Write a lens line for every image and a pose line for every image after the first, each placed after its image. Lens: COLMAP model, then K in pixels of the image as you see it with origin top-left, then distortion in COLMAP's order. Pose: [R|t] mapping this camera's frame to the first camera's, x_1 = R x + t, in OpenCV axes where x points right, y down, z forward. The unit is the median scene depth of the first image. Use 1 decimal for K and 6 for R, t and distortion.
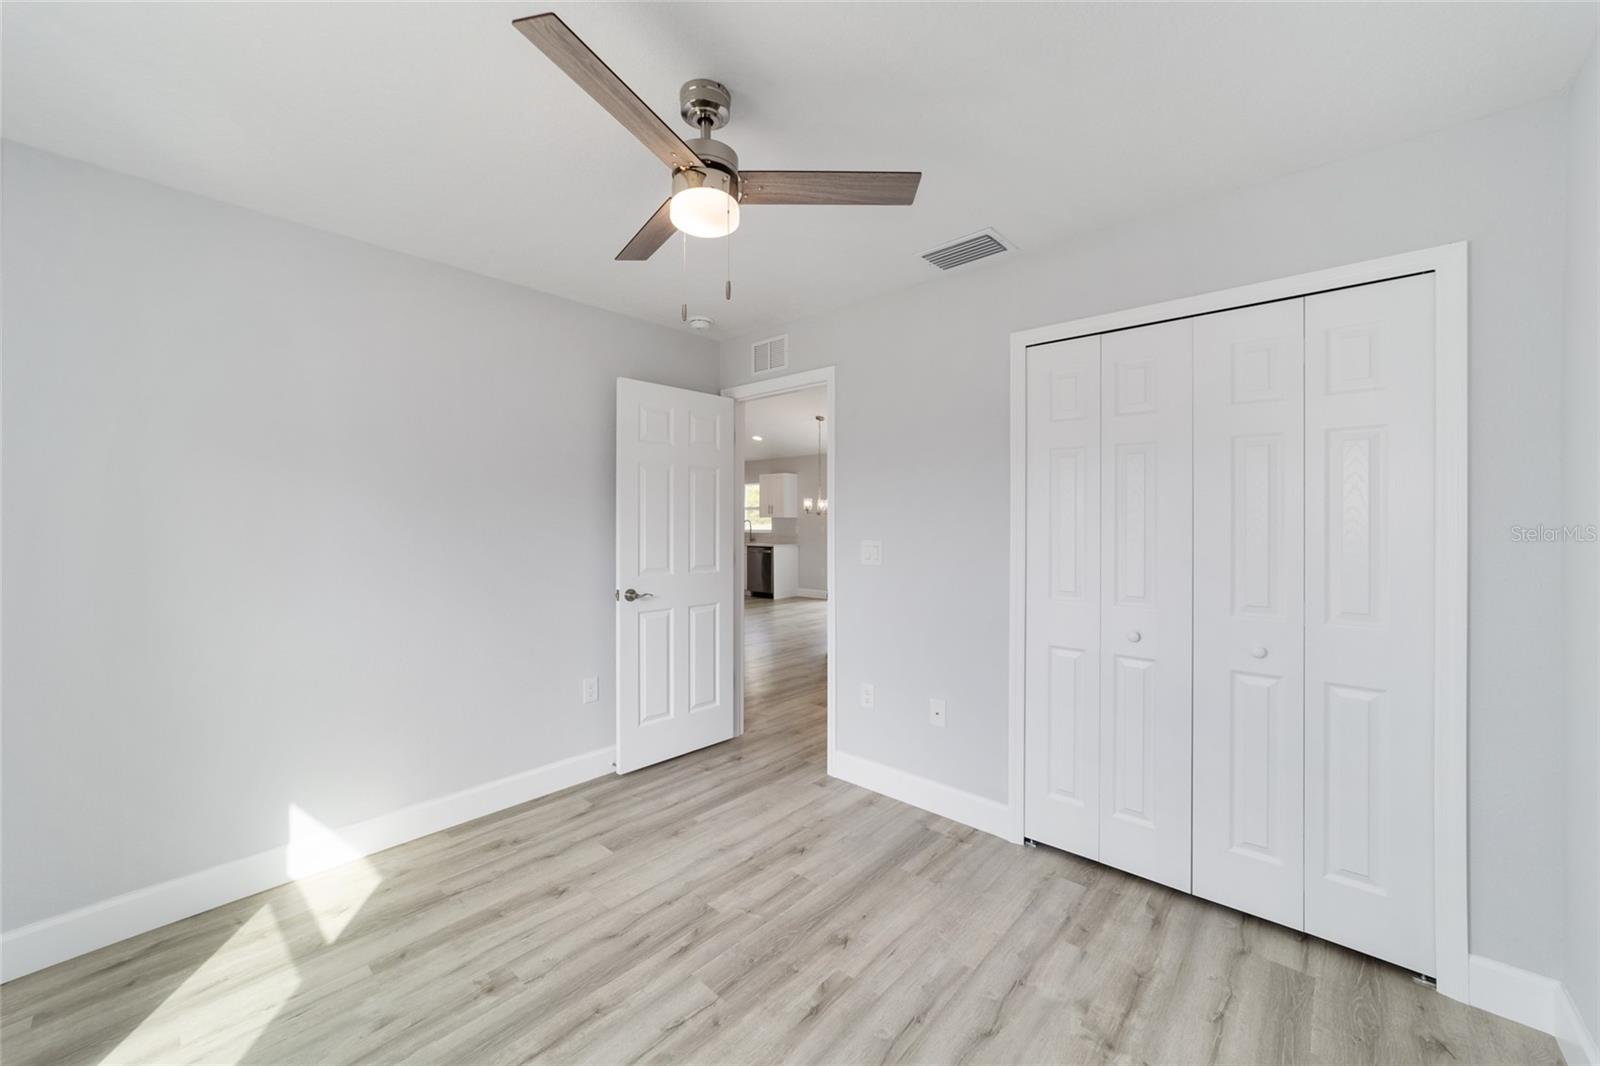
lens RADIAL K [[615.5, 0, 792.3], [0, 615.5, 510.4], [0, 0, 1]] dist [-0.018198, 0.008015]
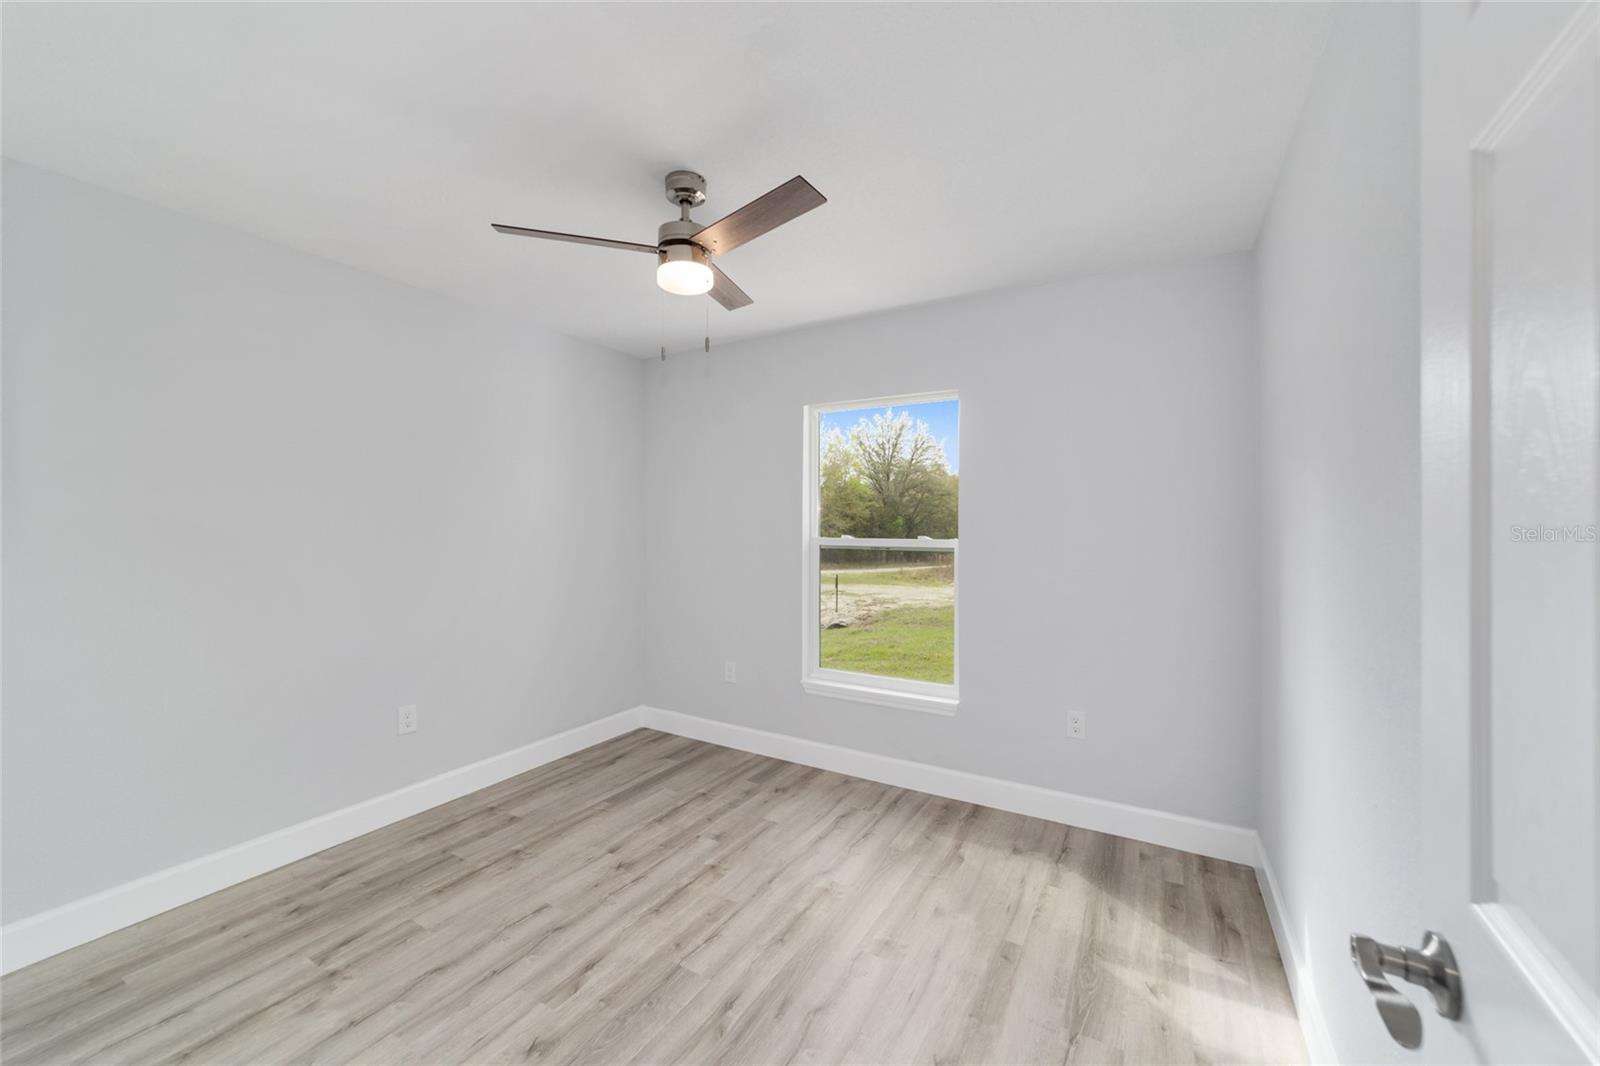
lens RADIAL K [[615.5, 0, 806.6], [0, 615.5, 526.1], [0, 0, 1]] dist [-0.018198, 0.008015]
pose [[-0.976546, 0.000922, -0.215307, -0.102475], [0.002611, 0.999968, -0.007561, 0.021809], [0.215293, -0.007946, -0.976517, 2.003718]]
